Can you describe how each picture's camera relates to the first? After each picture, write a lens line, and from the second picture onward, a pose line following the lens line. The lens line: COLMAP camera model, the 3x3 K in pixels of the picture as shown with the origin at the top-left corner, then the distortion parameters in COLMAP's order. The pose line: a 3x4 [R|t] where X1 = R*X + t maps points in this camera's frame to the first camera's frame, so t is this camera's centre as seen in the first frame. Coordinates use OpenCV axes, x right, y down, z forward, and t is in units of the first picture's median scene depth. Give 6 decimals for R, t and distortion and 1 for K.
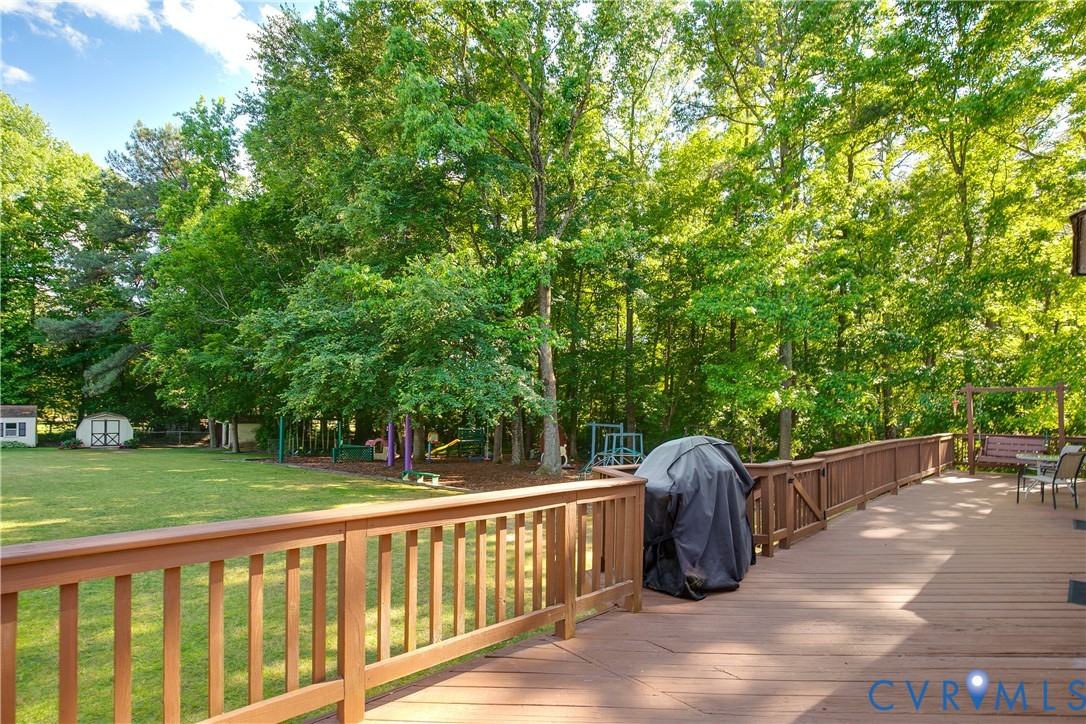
lens RADIAL K [[509.9, 0, 547.9], [0, 509.9, 403.2], [0, 0, 1]] dist [-0.037925, 0.010189]
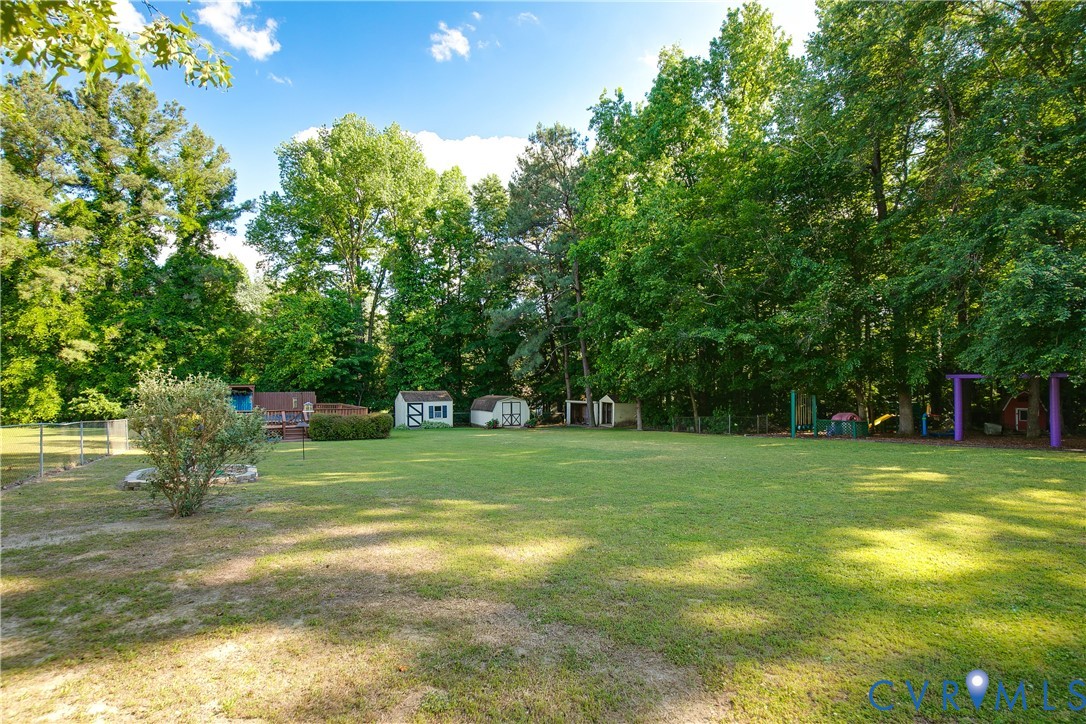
lens RADIAL K [[509.9, 0, 554.3], [0, 509.9, 380.9], [0, 0, 1]] dist [-0.037925, 0.010189]
pose [[0.960883, -0.032469, -0.275044, -0.652281], [0.028899, 0.999437, -0.017023, 0.013227], [0.275442, 0.008409, 0.961281, -0.051494]]
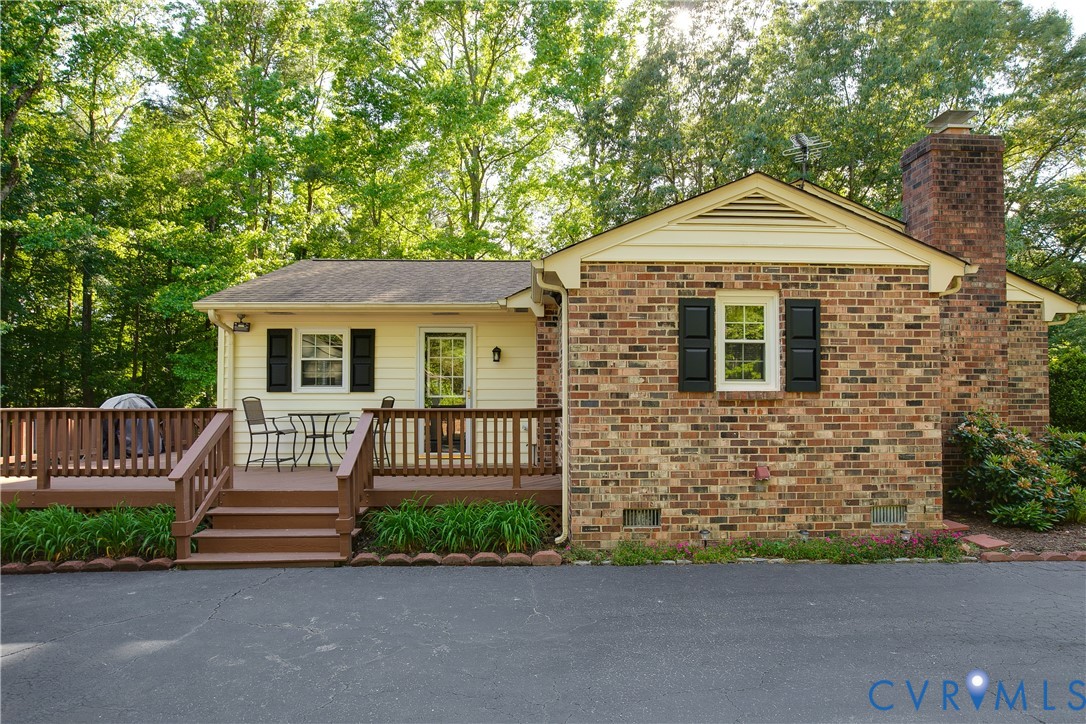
lens RADIAL K [[551.3, 0, 533.4], [0, 551.3, 381.5], [0, 0, 1]] dist [-0.022698, 0.003040]
pose [[0.659934, 0.001987, 0.751321, -0.053615], [0.014010, 0.999790, -0.014950, 0.011604], [-0.751193, 0.020392, 0.659767, -0.302102]]
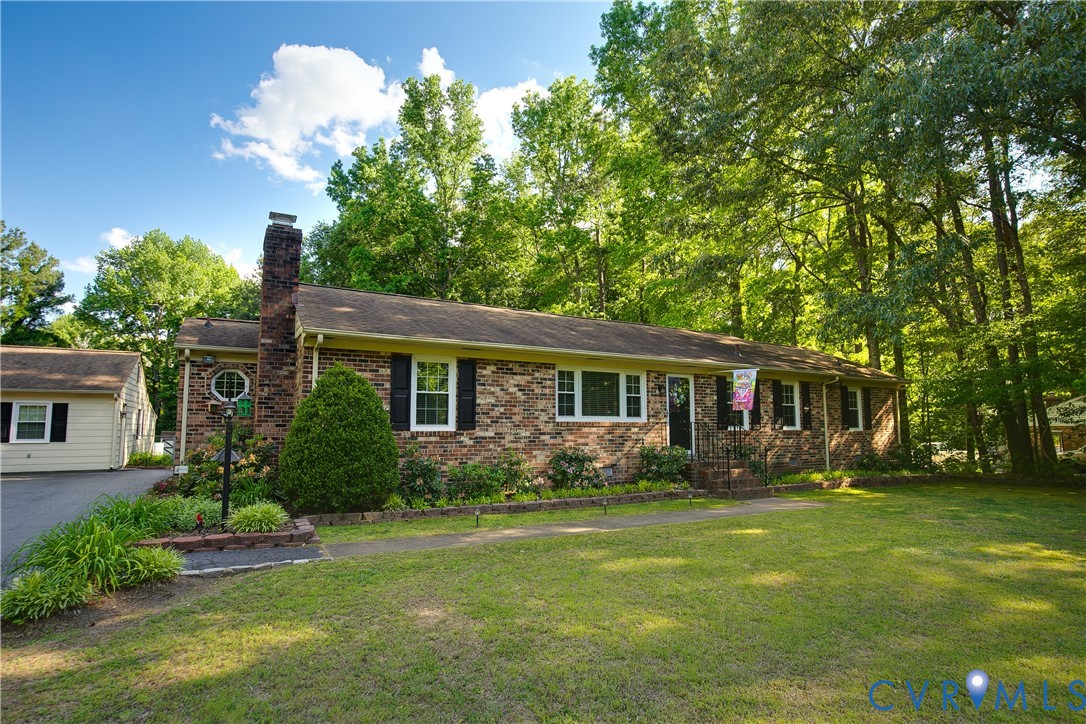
lens RADIAL K [[551.3, 0, 535.7], [0, 551.3, 370.1], [0, 0, 1]] dist [-0.022698, 0.003040]
pose [[0.971726, -0.043906, -0.231993, 0.570067], [0.018019, 0.993483, -0.112550, 0.033674], [0.235423, 0.105187, 0.966184, -0.610544]]
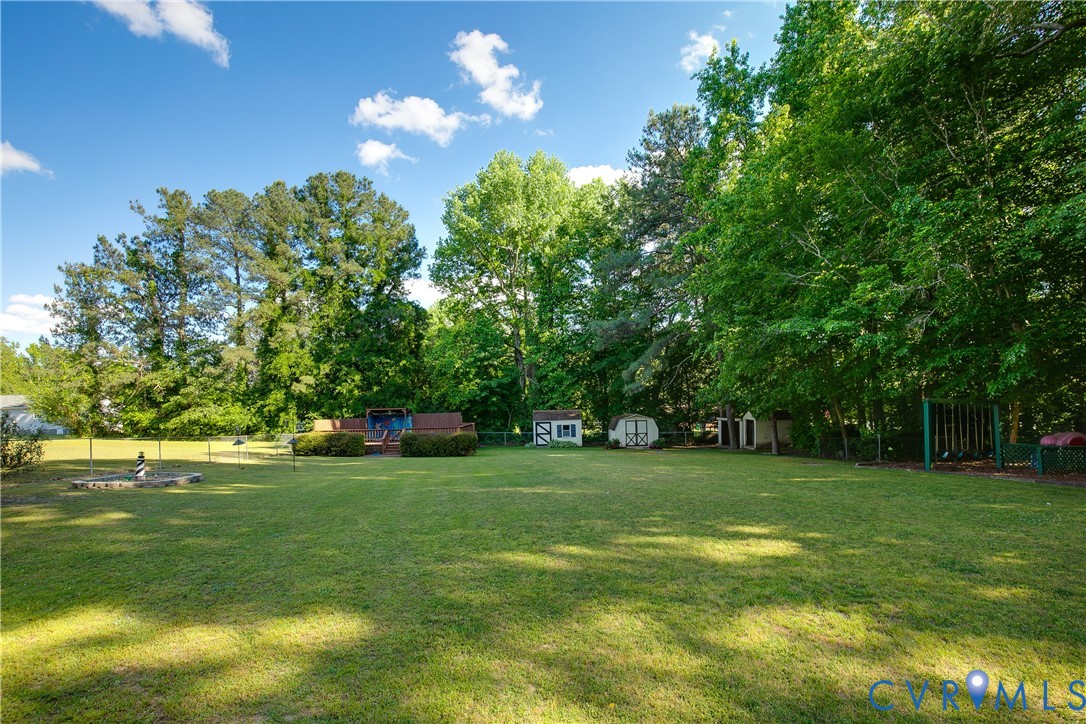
lens RADIAL K [[509.9, 0, 552.6], [0, 509.9, 401.5], [0, 0, 1]] dist [-0.037925, 0.010189]
pose [[0.718281, -0.054540, -0.693612, -0.393601], [0.044517, 0.998483, -0.032412, 0.029537], [0.694328, -0.007596, 0.719619, 0.196007]]
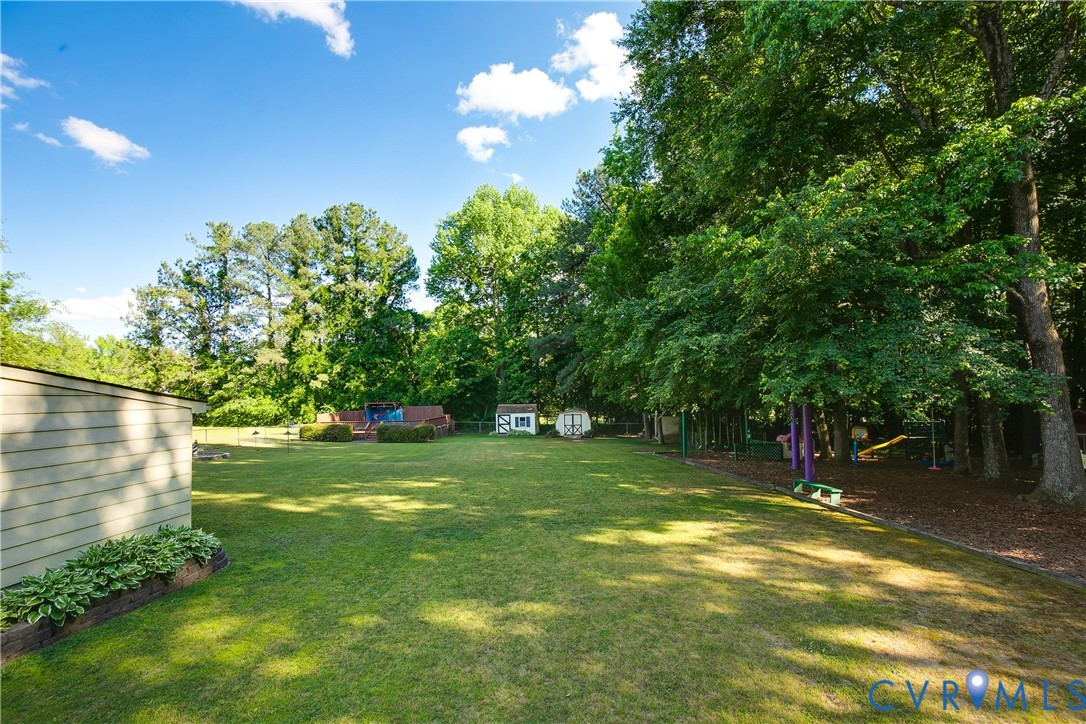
lens RADIAL K [[509.9, 0, 554.0], [0, 509.9, 378.6], [0, 0, 1]] dist [-0.037925, 0.010189]
pose [[0.673590, -0.059946, -0.736671, 0.027419], [0.039705, 0.998201, -0.044923, 0.000793], [0.738038, 0.001010, 0.674758, 0.142153]]
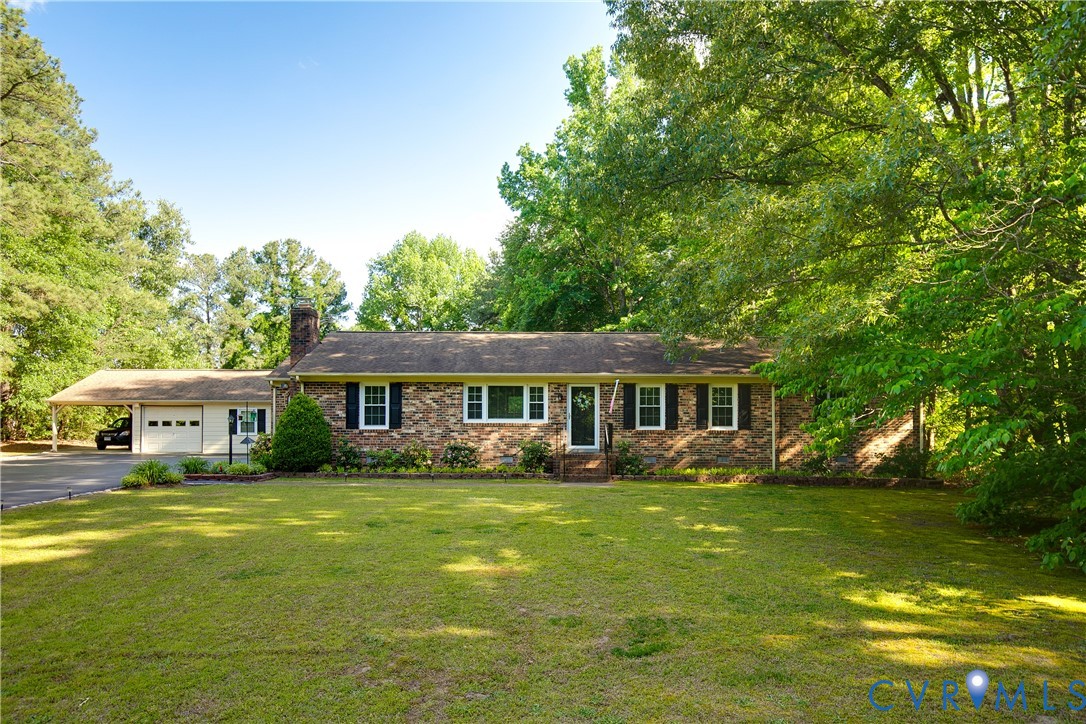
lens RADIAL K [[722.6, 0, 554.6], [0, 722.6, 400.7], [0, 0, 1]] dist [0.010855, 0.002549]
pose [[0.736778, -0.038286, -0.675050, 1.116757], [0.010505, 0.998923, -0.045190, 0.038220], [0.676053, 0.026204, 0.736387, -0.714269]]
